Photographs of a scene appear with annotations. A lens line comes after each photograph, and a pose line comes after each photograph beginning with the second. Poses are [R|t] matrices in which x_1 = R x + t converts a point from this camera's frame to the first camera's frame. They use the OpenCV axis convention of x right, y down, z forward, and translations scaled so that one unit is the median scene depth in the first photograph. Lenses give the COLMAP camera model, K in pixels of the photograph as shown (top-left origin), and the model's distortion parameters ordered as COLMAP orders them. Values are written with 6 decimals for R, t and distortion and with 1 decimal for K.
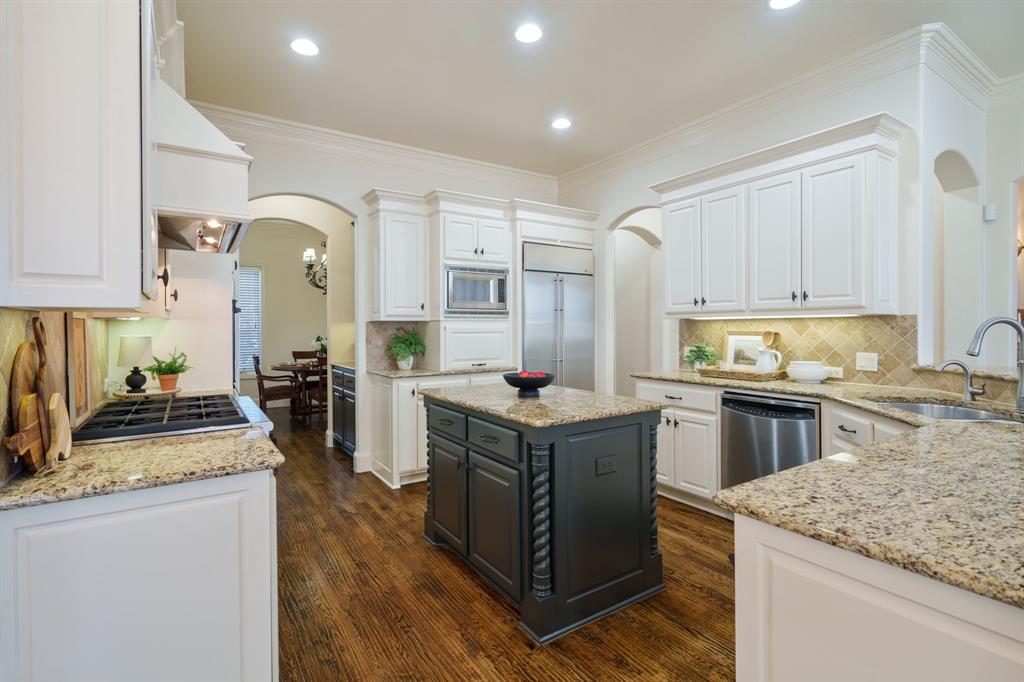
lens RADIAL K [[471.4, 0, 493.4], [0, 471.4, 333.8], [0, 0, 1]] dist [-0.021467, 0.000373]
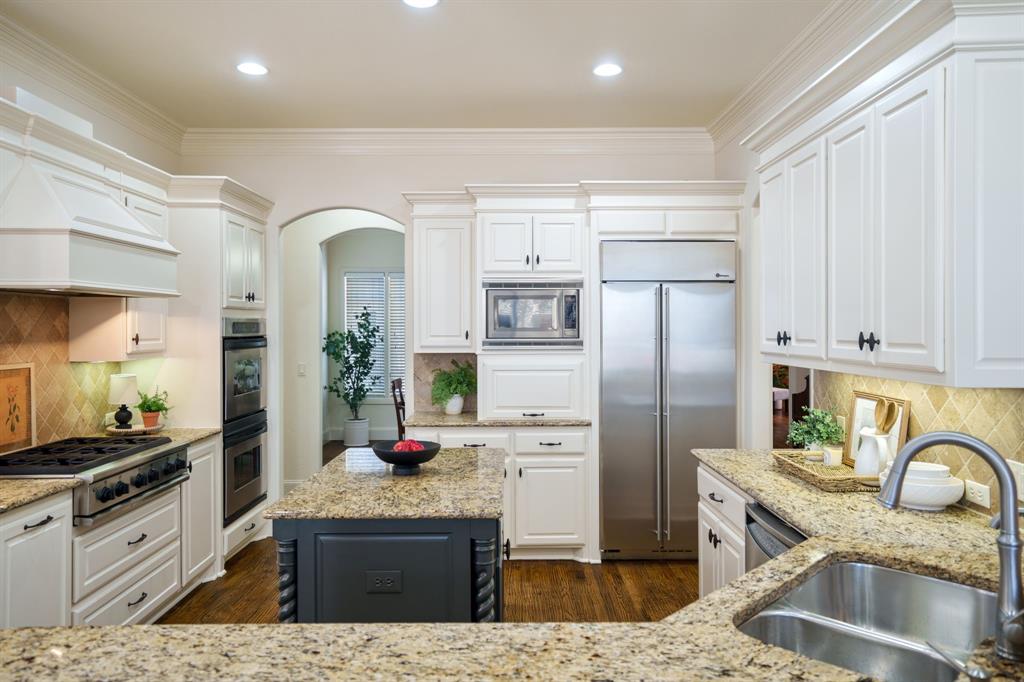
lens RADIAL K [[672.7, 0, 508.6], [0, 672.7, 331.8], [0, 0, 1]] dist [-0.022280, 0.001768]
pose [[0.849737, 0.005092, -0.527182, 0.504457], [-0.008161, 0.999961, -0.003495, -0.061318], [0.527144, 0.007272, 0.849745, 0.099606]]
